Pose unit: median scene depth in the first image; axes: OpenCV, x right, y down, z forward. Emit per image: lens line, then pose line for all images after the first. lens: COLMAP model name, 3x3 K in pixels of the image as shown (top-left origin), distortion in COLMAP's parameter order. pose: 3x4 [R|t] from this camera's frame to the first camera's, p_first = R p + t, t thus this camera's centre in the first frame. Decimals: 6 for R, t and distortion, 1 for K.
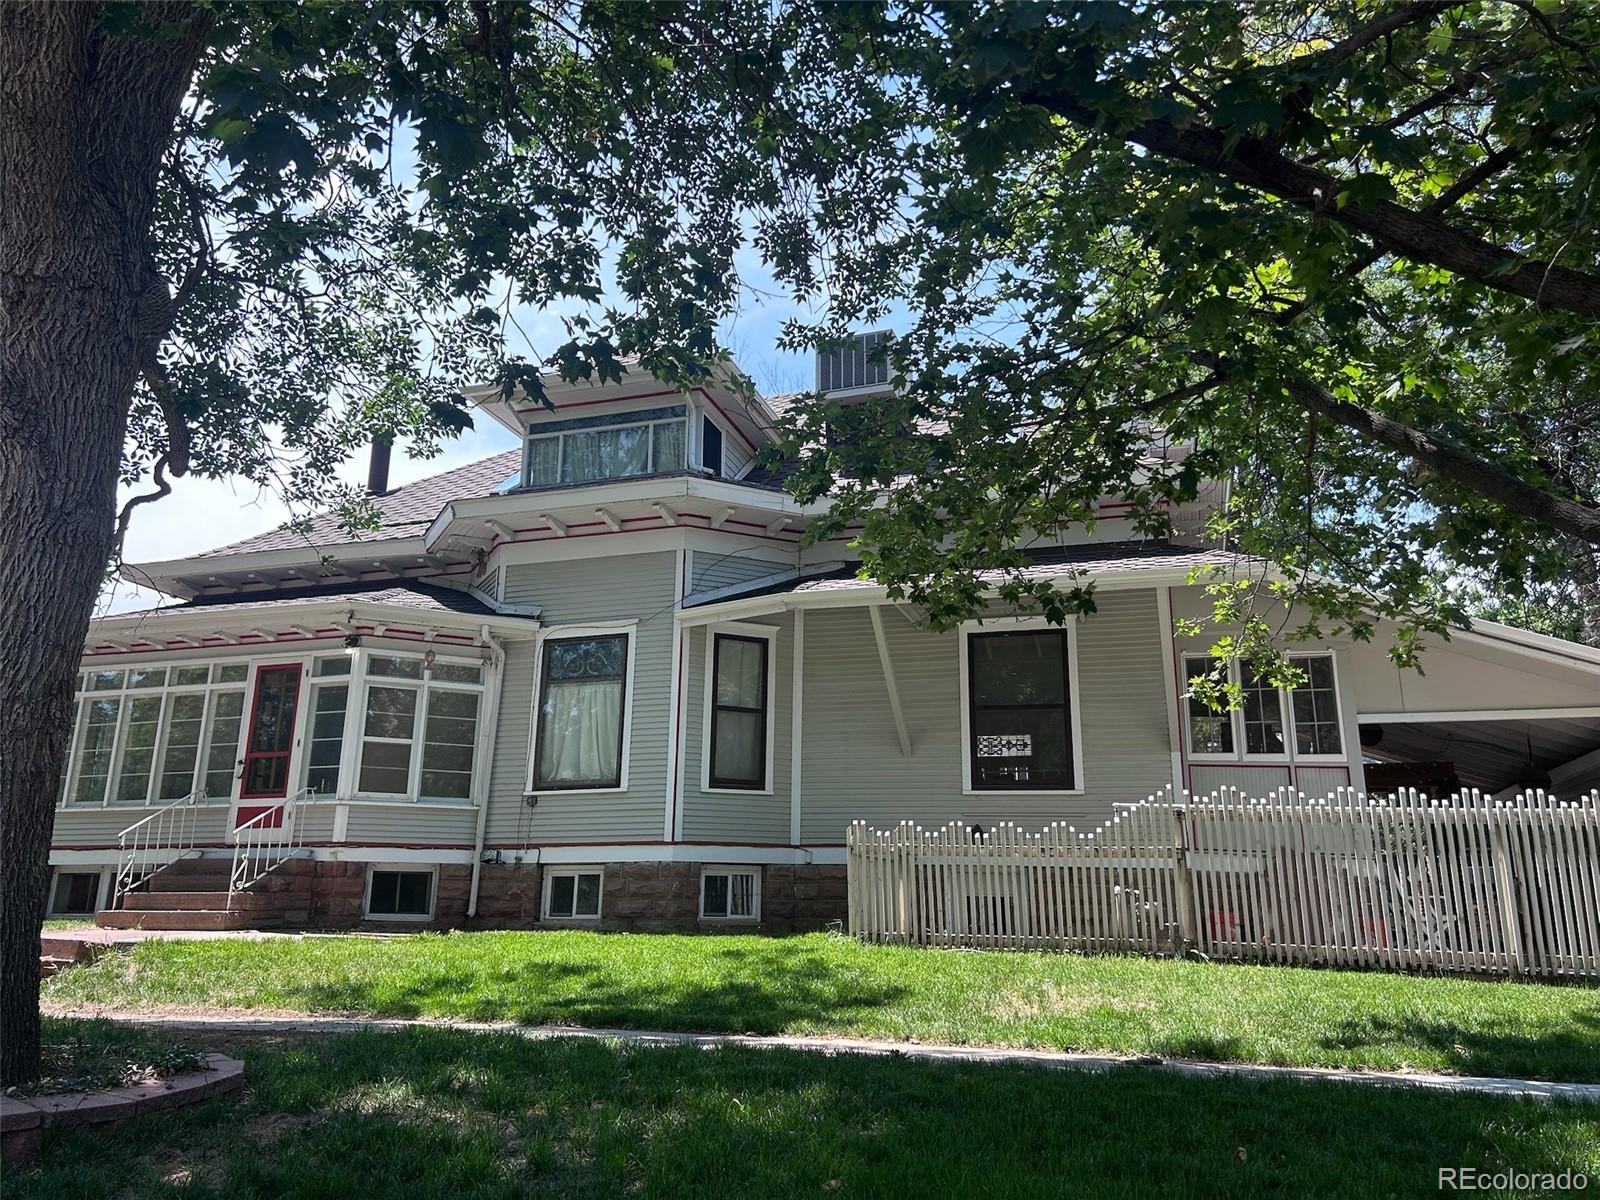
lens RADIAL K [[1217.5, 0, 794.6], [0, 1217.5, 608.7], [0, 0, 1]] dist [0.088246, -0.080236]
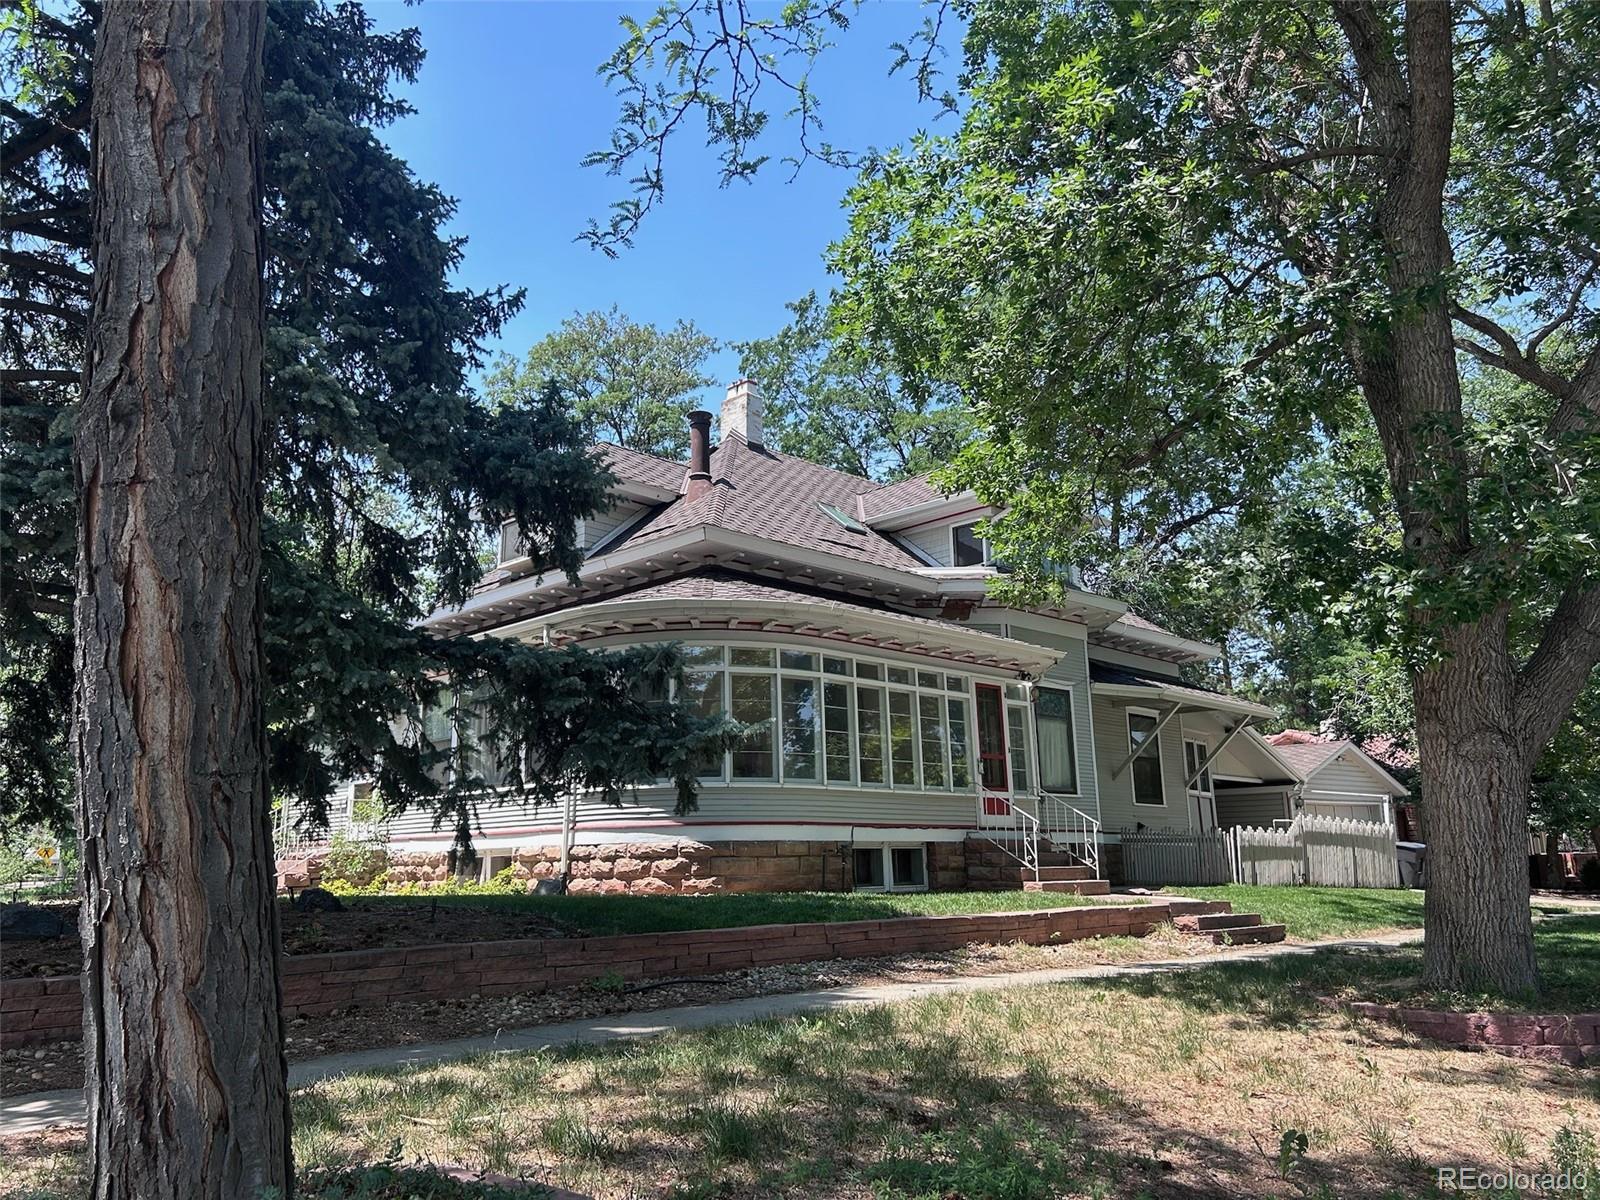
lens RADIAL K [[1217.5, 0, 794.6], [0, 1217.5, 608.7], [0, 0, 1]] dist [0.088246, -0.080236]
pose [[0.441880, 0.167035, 0.881386, -1.626185], [-0.198710, 0.976330, -0.085406, 0.116545], [-0.874789, -0.137401, 0.464612, 0.621094]]
